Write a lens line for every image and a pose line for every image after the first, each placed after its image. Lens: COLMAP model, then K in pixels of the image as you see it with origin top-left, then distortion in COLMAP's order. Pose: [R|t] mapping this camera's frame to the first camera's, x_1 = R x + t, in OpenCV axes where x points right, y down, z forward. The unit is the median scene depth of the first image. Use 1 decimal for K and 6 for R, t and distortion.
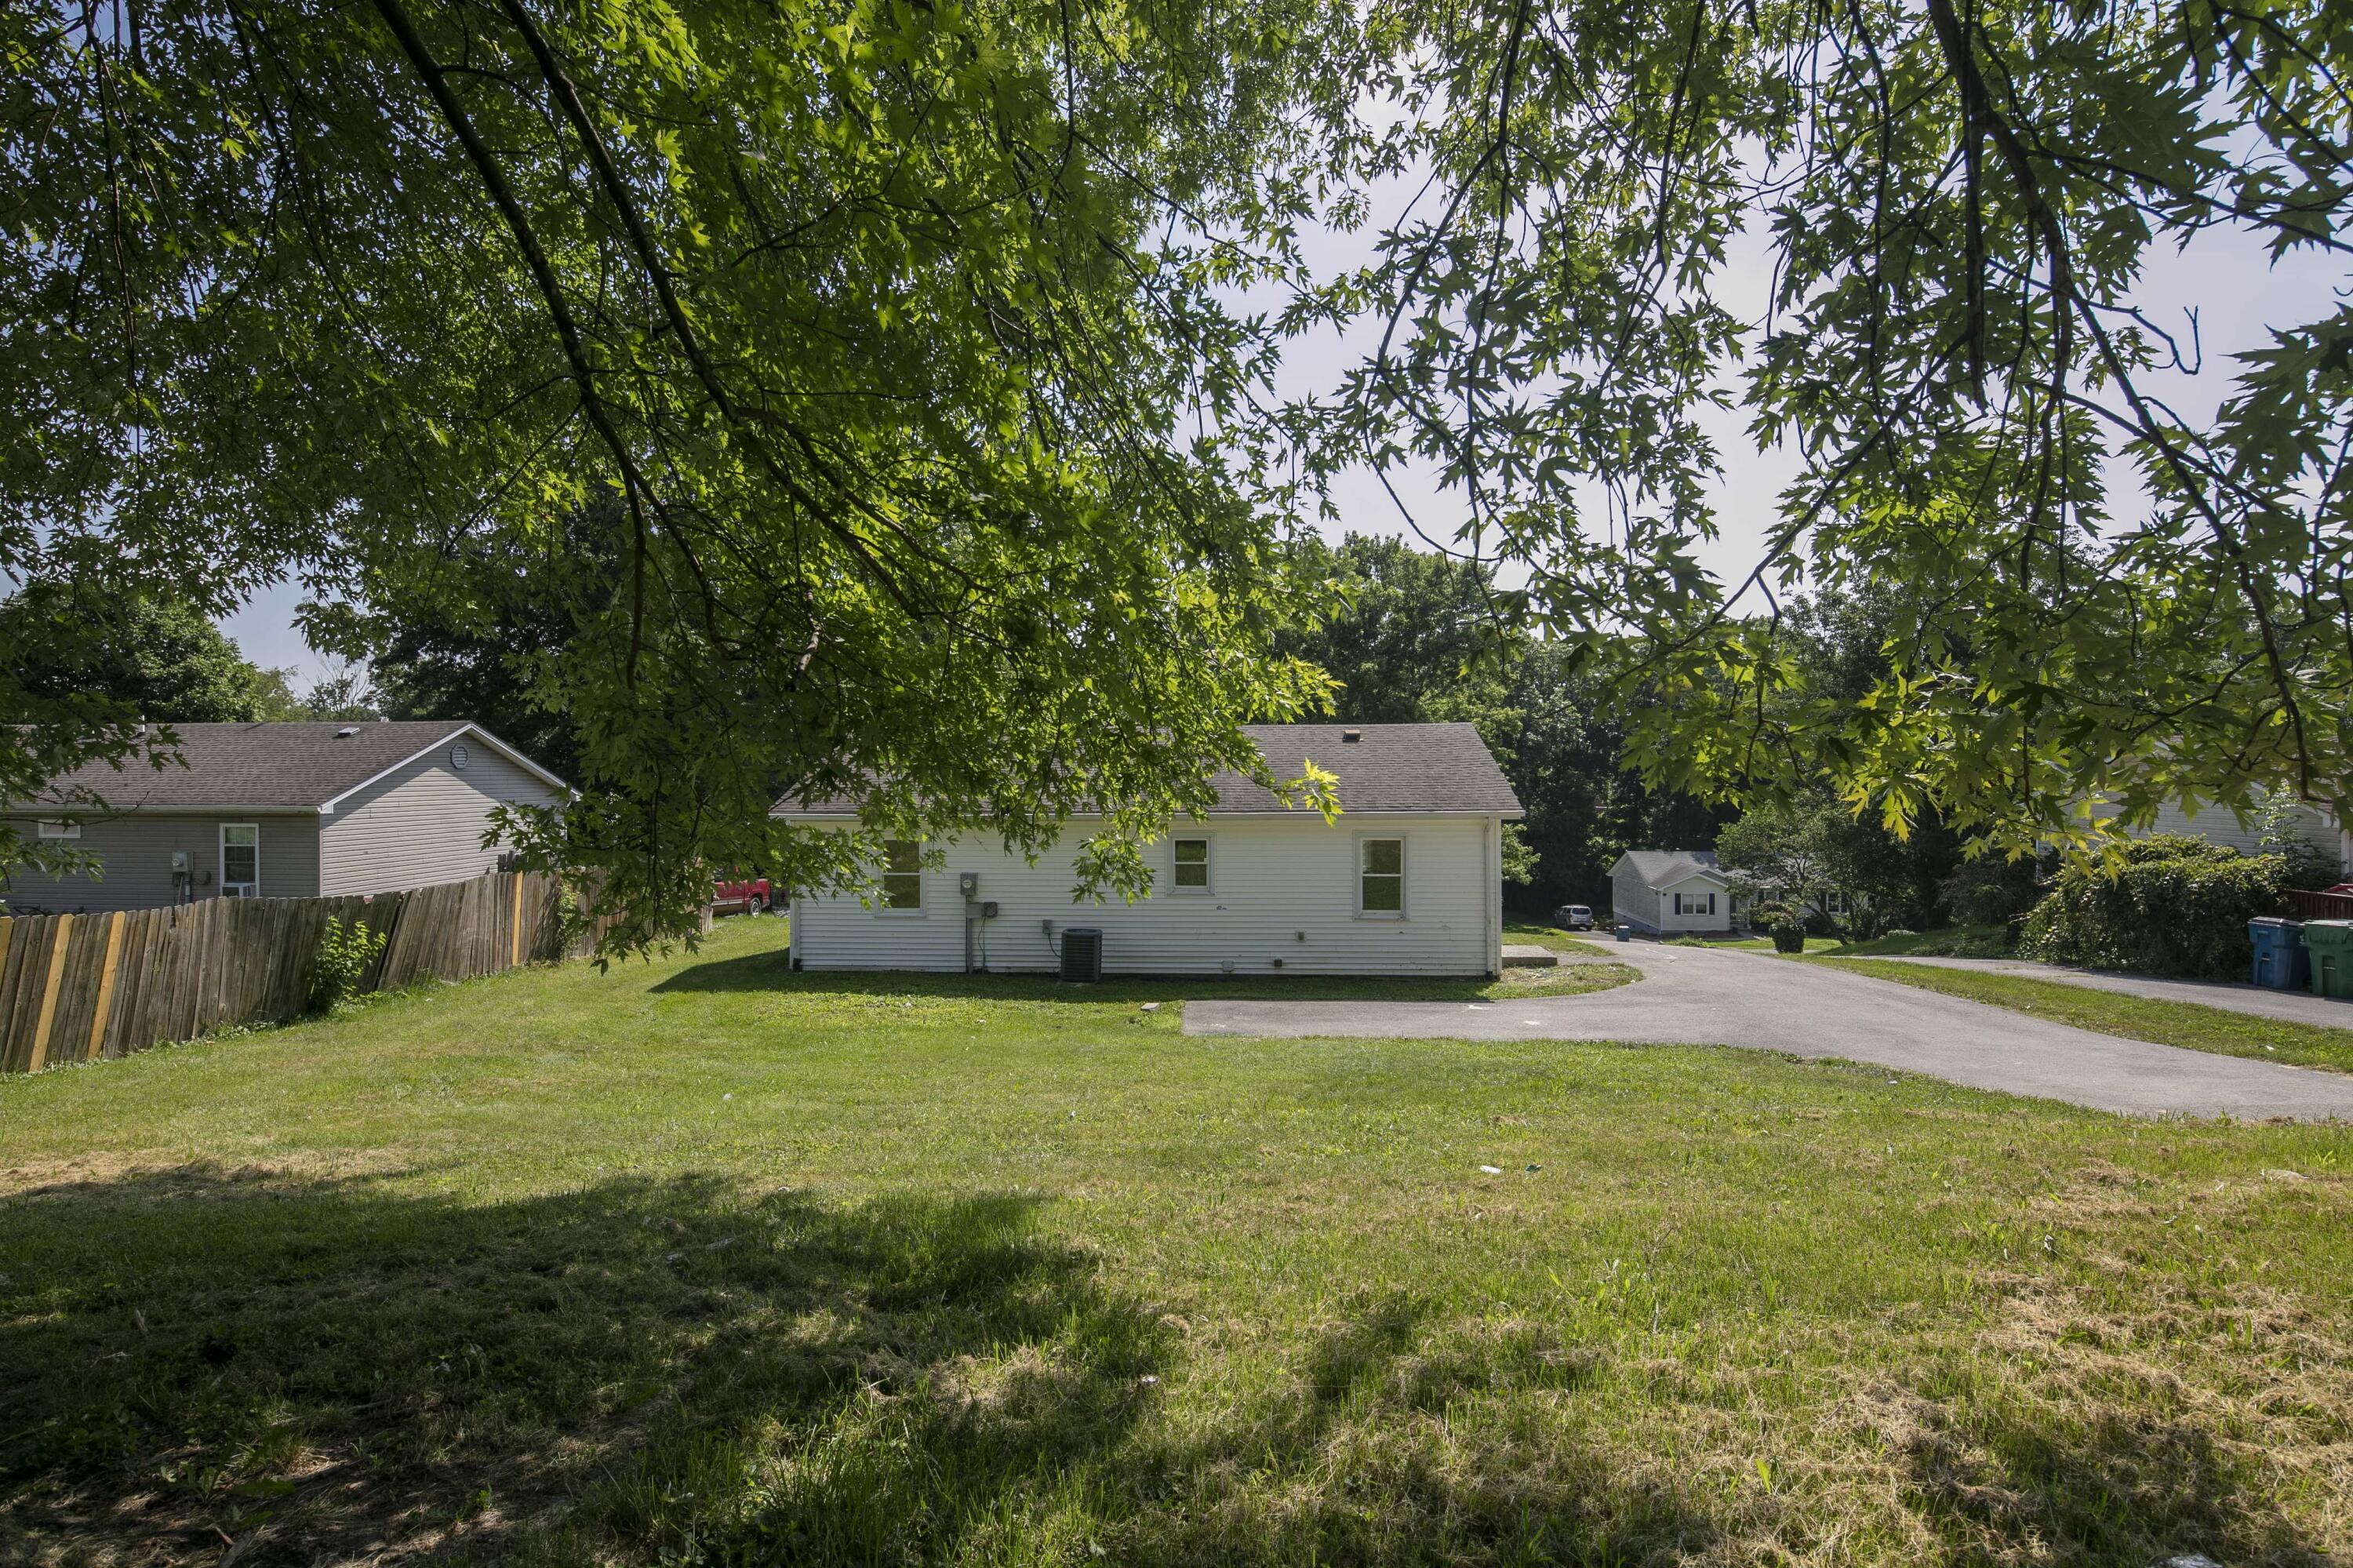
lens RADIAL K [[1136.4, 0, 1171.1], [0, 1136.4, 771.3], [0, 0, 1]] dist [0.002984, -0.000188]
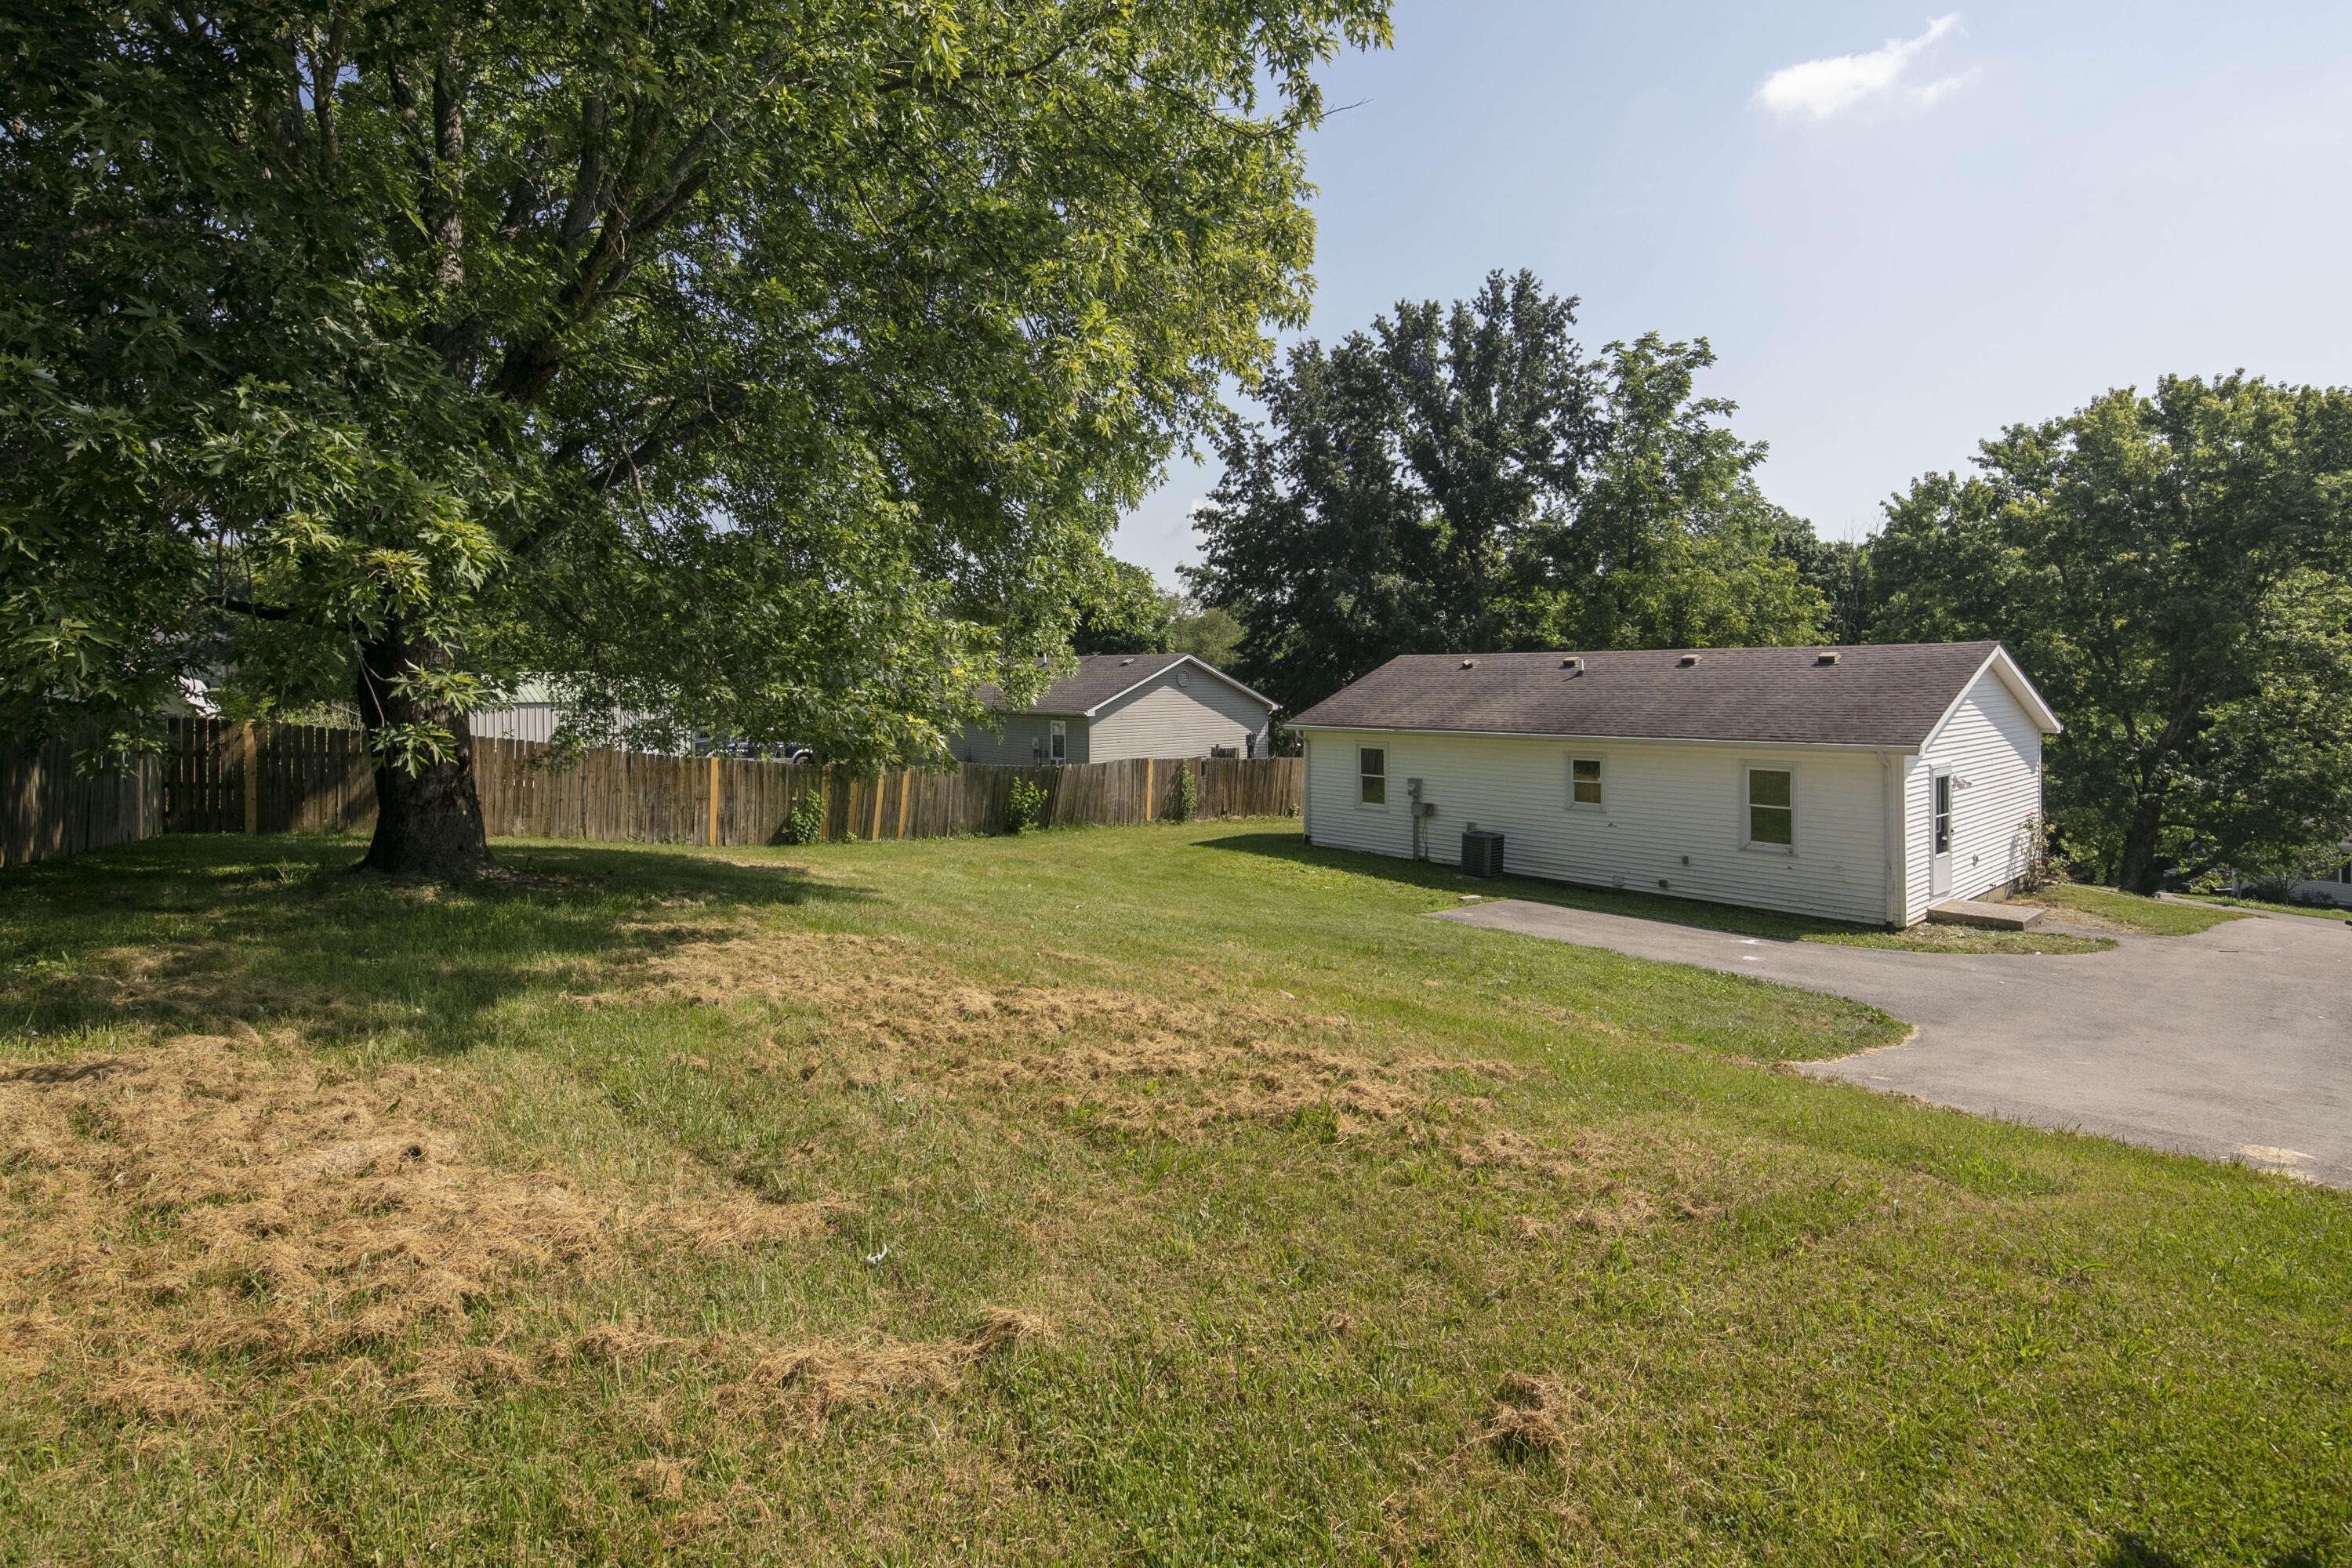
lens RADIAL K [[1135.8, 0, 1170.6], [0, 1135.8, 771.3], [0, 0, 1]] dist [0.002984, -0.000188]
pose [[0.703503, 0.056112, -0.708474, 0.503955], [0.000731, 0.996821, 0.079675, -0.013223], [0.710692, -0.056569, 0.701225, -0.022093]]
